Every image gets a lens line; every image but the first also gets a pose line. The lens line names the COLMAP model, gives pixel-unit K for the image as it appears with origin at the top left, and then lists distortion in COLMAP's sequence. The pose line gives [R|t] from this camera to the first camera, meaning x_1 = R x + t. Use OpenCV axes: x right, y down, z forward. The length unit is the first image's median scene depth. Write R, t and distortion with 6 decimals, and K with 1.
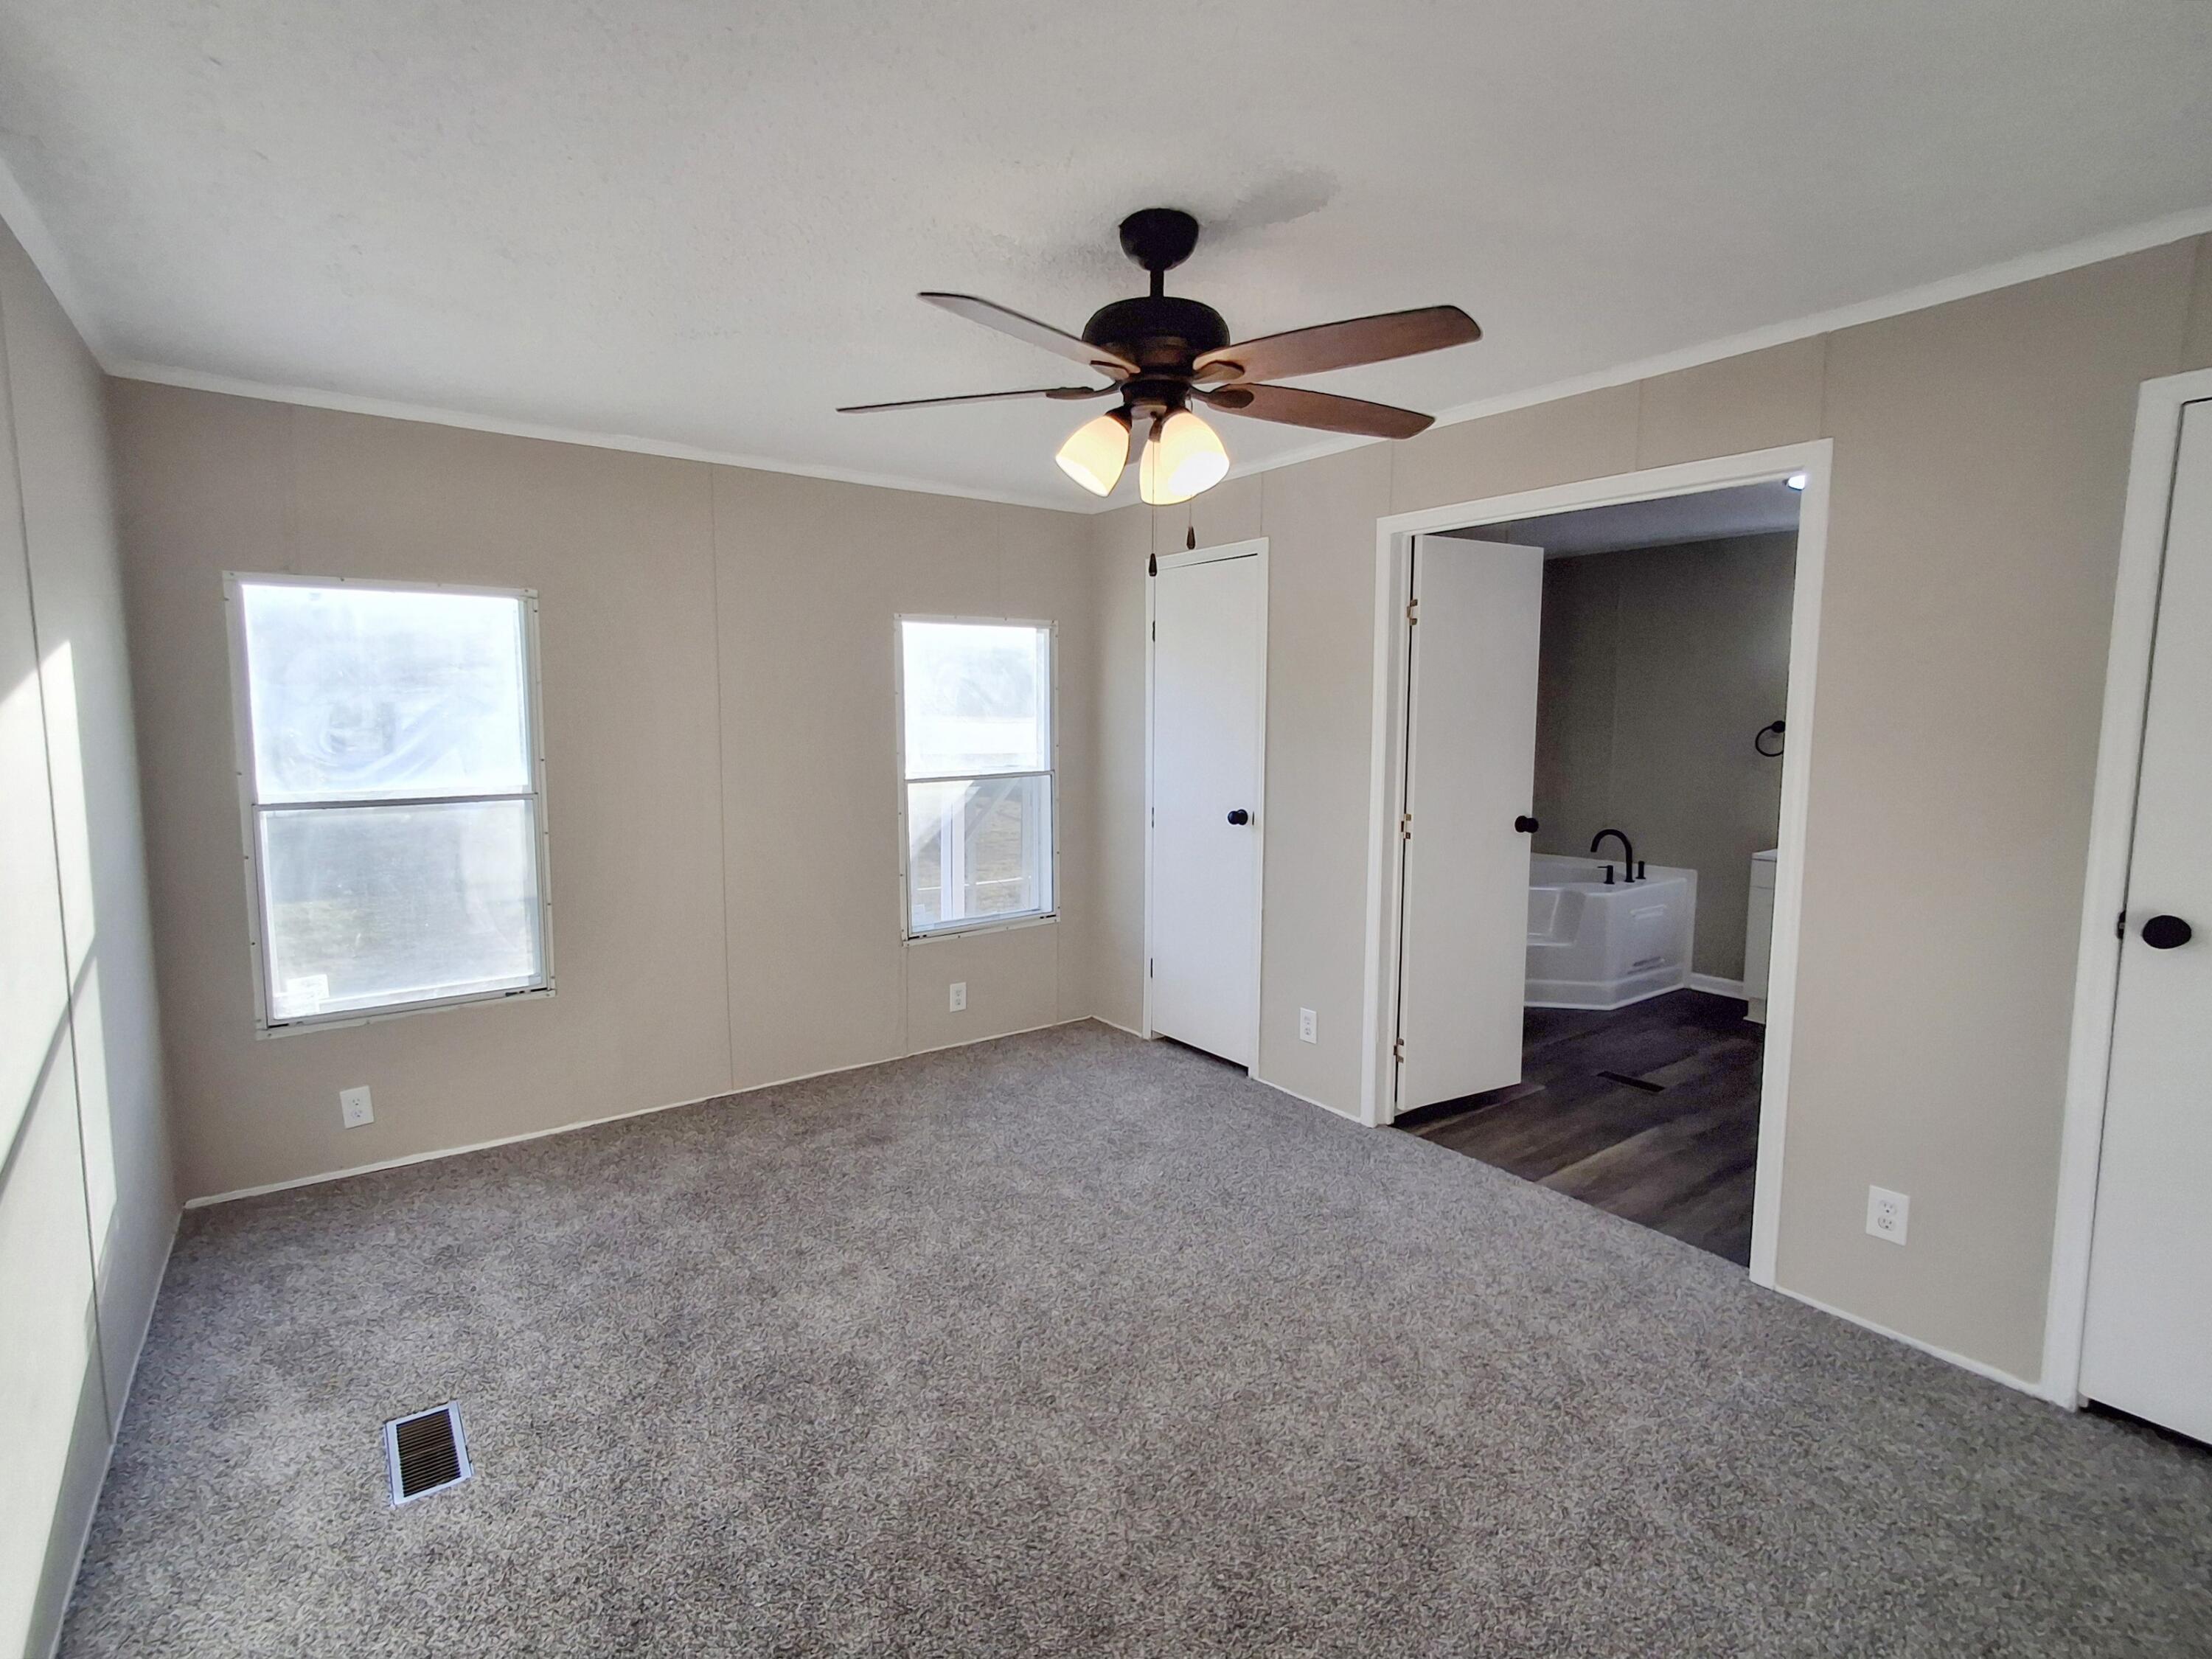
lens RADIAL K [[1069.3, 0, 1106.0], [0, 1069.3, 829.5], [0, 0, 1]] dist [0.000457, 0.000085]
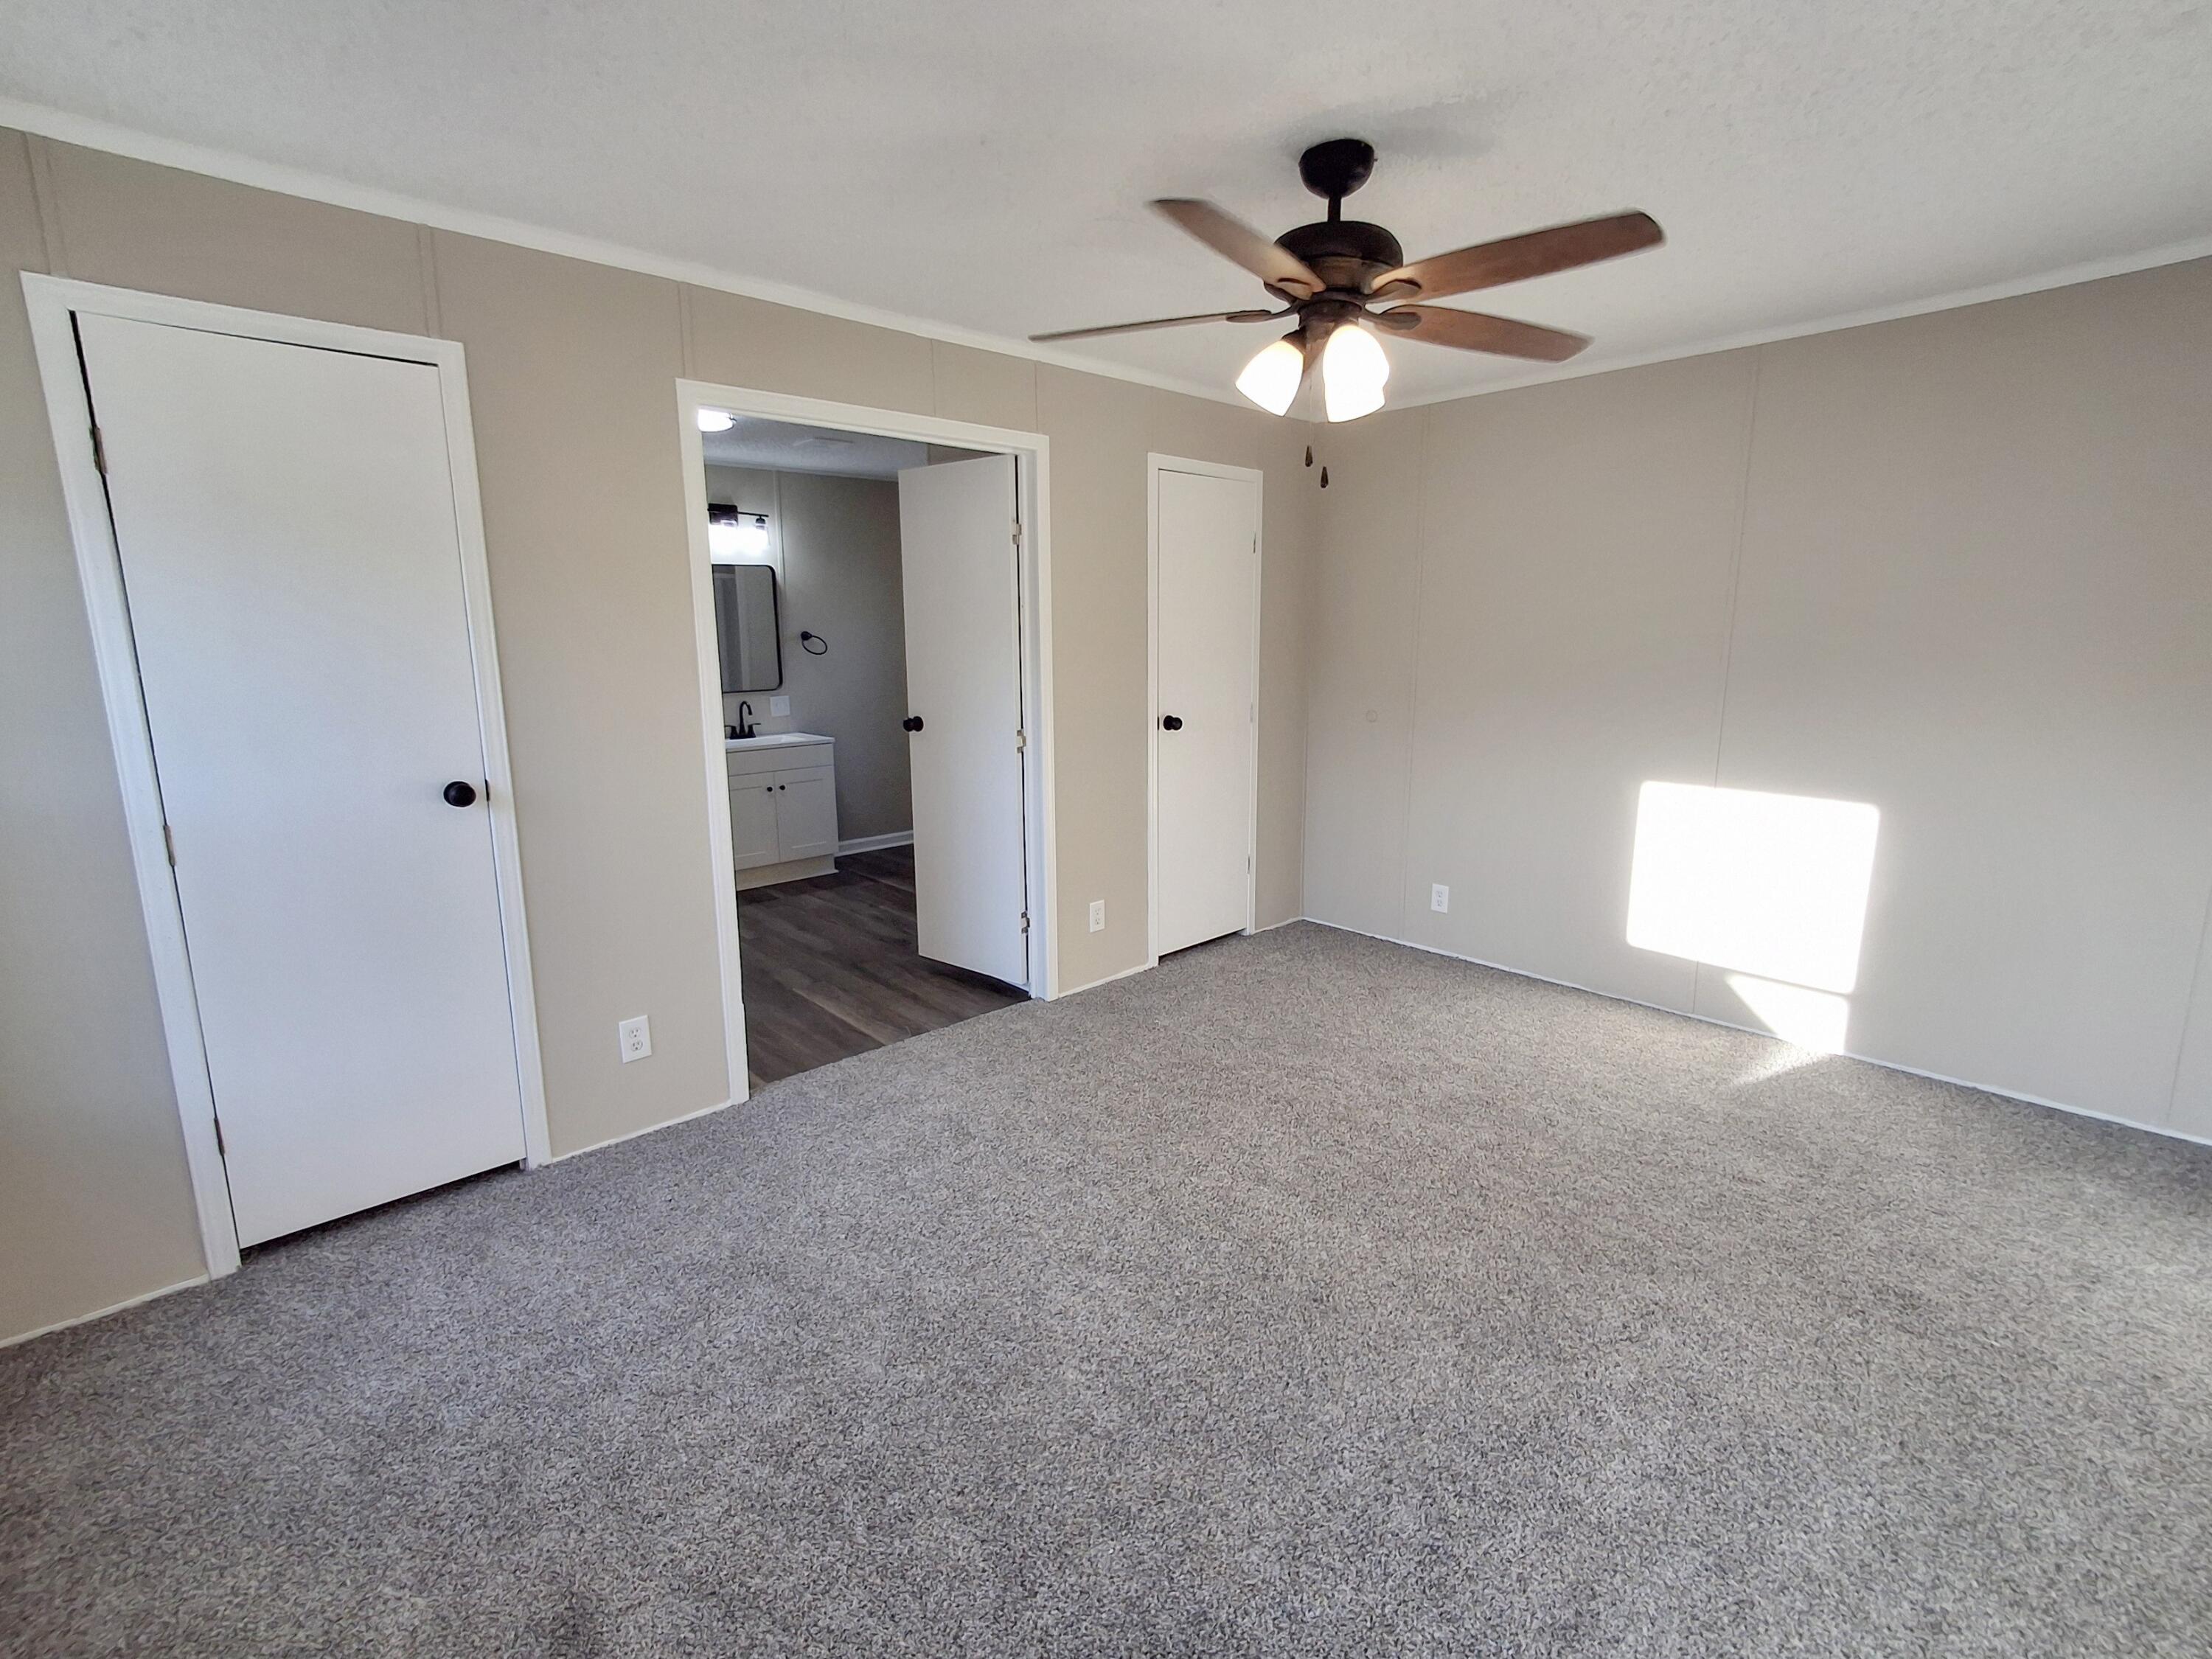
lens RADIAL K [[1029.7, 0, 1106.0], [0, 1029.7, 829.5], [0, 0, 1]] dist [-0.001919, -0.000193]
pose [[-0.133701, -0.200526, 0.970522, -0.619563], [0.110738, 0.970159, 0.215707, -0.096059], [-0.984815, 0.136314, -0.107505, 0.832778]]
